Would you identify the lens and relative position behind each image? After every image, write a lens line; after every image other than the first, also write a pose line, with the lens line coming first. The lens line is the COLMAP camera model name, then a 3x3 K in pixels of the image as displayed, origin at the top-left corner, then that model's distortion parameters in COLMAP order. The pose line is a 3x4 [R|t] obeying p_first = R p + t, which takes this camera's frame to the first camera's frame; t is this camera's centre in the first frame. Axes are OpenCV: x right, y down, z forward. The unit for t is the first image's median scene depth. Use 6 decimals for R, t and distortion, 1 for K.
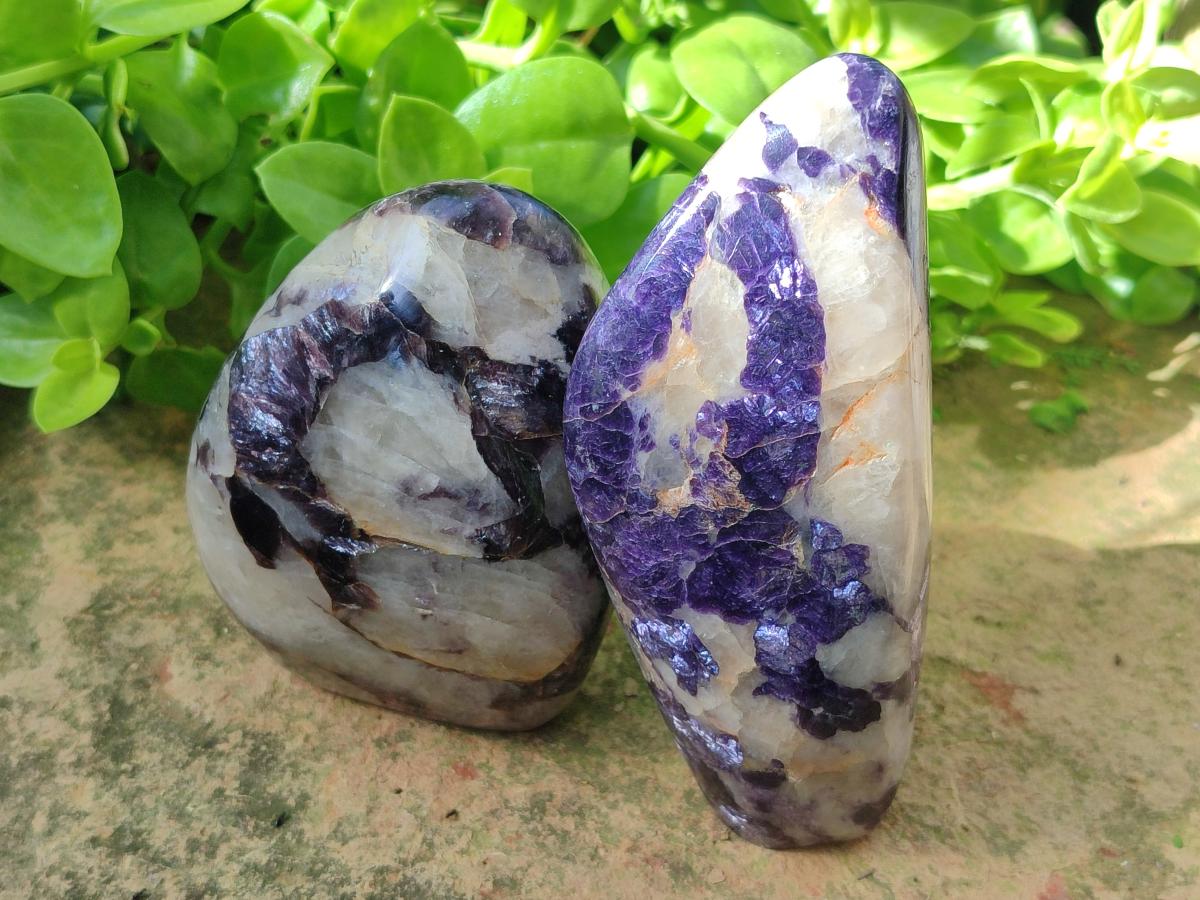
lens RADIAL K [[1759.4, 0, 600.0], [0, 1759.4, 450.0], [0, 0, 1]] dist [0.305234, -1.515100]
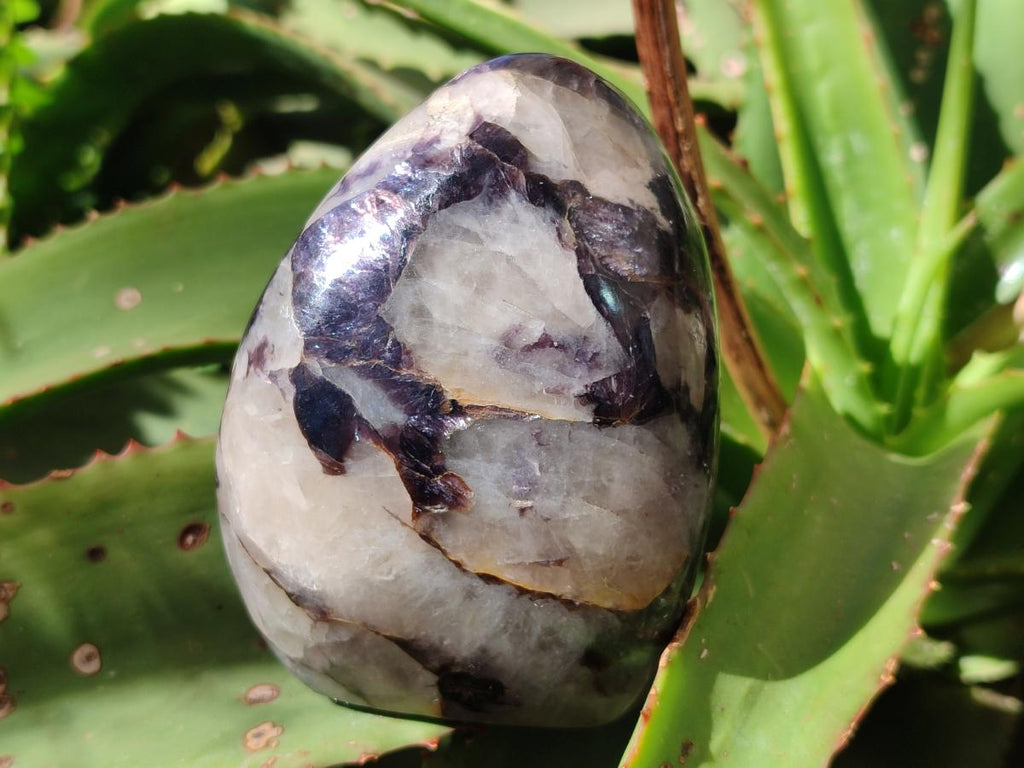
lens RADIAL K [[1501.4, 0, 512.0], [0, 1501.4, 384.0], [0, 0, 1]] dist [0.305234, -1.515100]
pose [[0.986858, -0.037828, 0.157102, -0.227771], [0.098852, 0.910402, -0.401743, 0.348296], [-0.127829, 0.411993, 0.902176, 0.320662]]
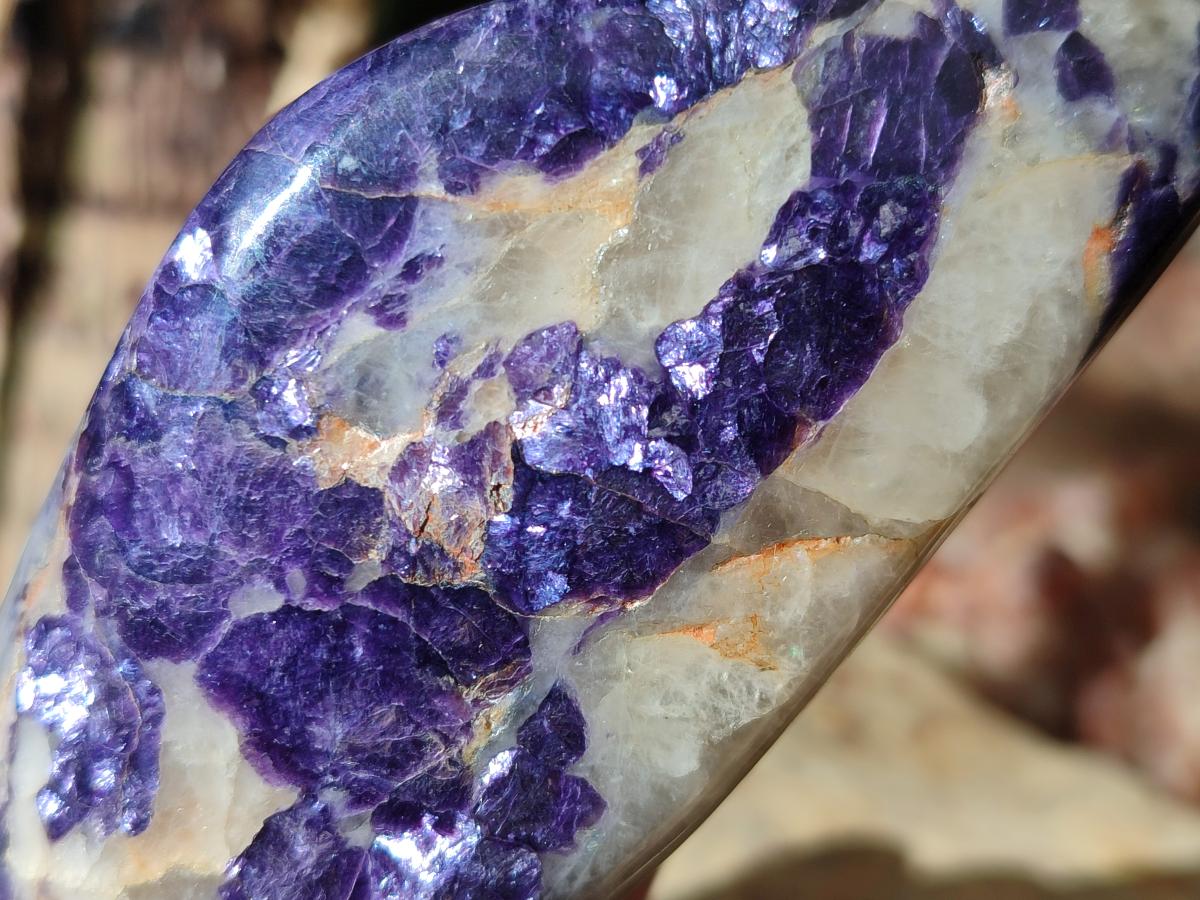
lens RADIAL K [[1759.4, 0, 600.0], [0, 1759.4, 450.0], [0, 0, 1]] dist [0.305234, -1.515100]
pose [[0.710967, 0.636733, 0.298492, -0.042709], [-0.596370, 0.770854, -0.223888, 0.086864], [-0.372651, -0.018835, 0.927780, 0.580233]]
